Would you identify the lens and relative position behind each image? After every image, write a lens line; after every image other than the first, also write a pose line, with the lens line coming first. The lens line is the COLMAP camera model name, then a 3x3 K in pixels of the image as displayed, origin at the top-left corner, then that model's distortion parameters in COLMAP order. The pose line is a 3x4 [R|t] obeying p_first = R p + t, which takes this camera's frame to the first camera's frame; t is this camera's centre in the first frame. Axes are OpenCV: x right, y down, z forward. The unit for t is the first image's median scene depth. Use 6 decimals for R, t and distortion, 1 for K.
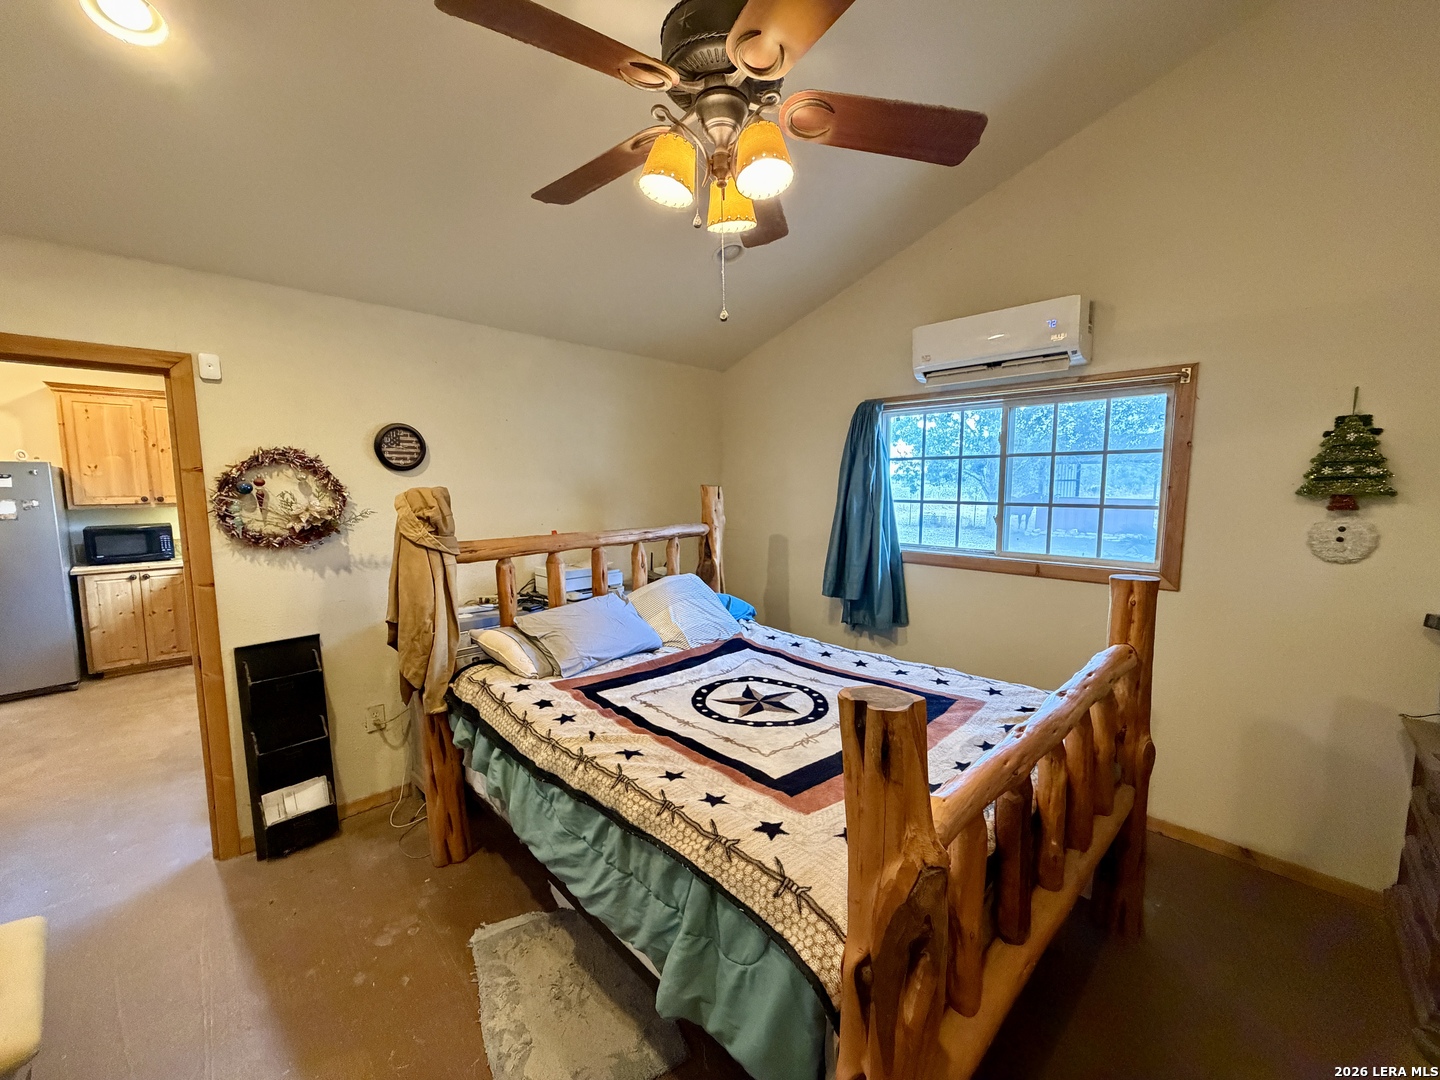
lens RADIAL K [[577.2, 0, 716.4], [0, 577.2, 541.8], [0, 0, 1]] dist [-0.004333, 0.000383]
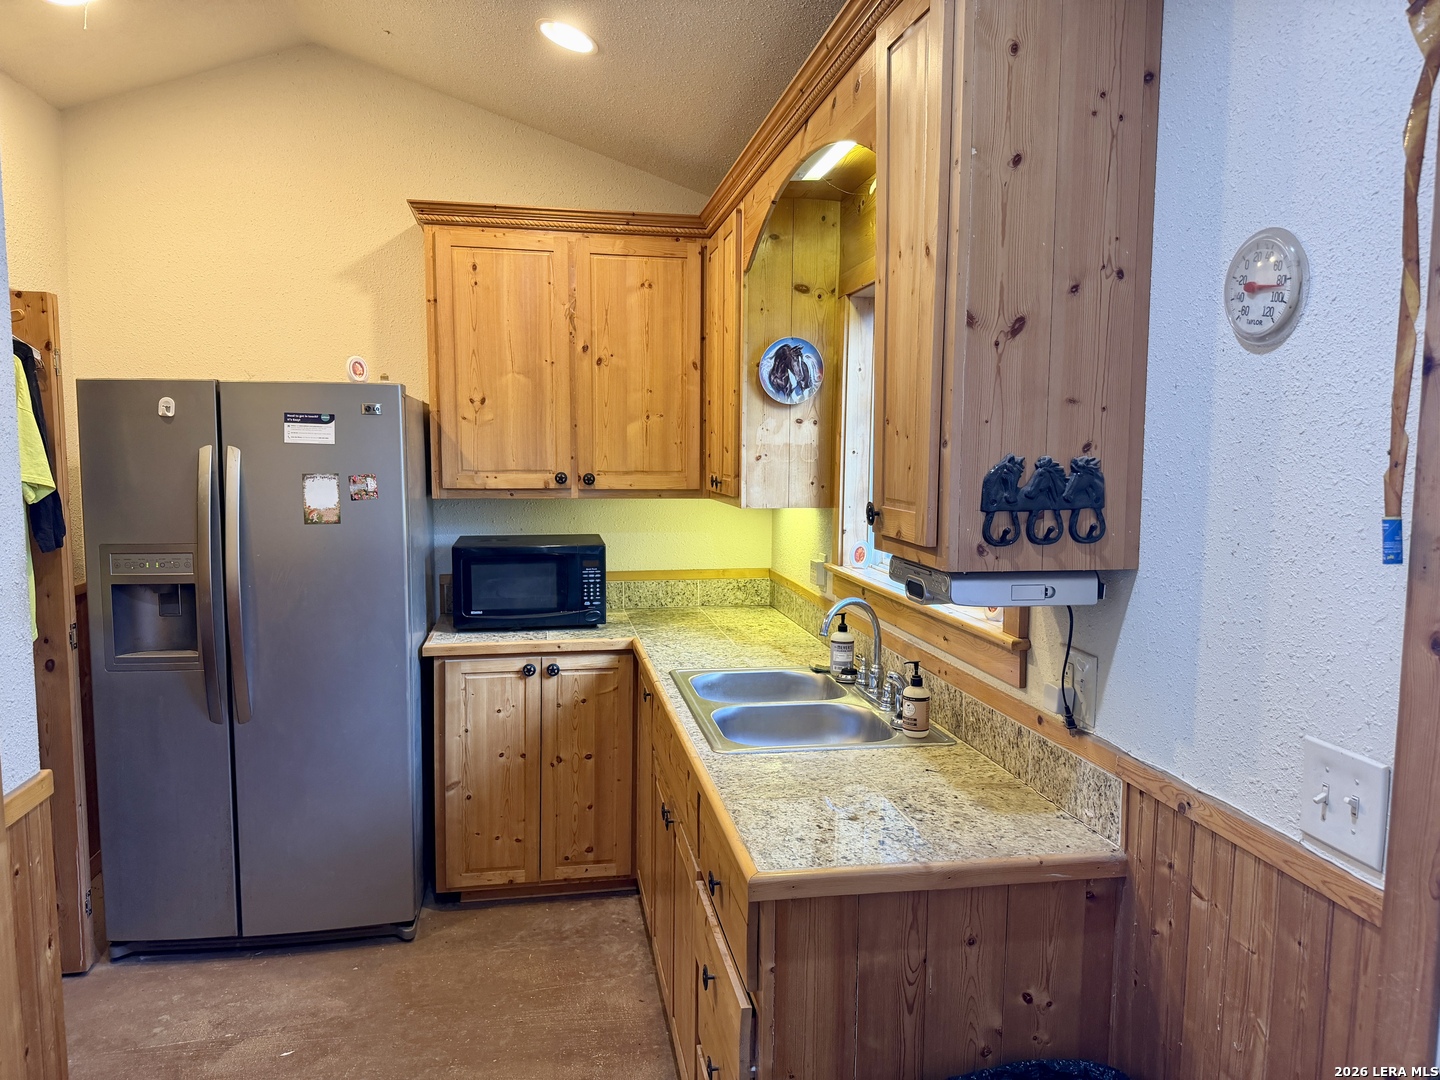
lens RADIAL K [[1017.6, 0, 723.6], [0, 1017.6, 543.9], [0, 0, 1]] dist [0.058216, -0.081748]
pose [[0.826885, 0.062442, -0.558893, -0.497146], [-0.068914, 0.997577, 0.009496, -0.043177], [0.558132, 0.030663, 0.829185, 0.469899]]
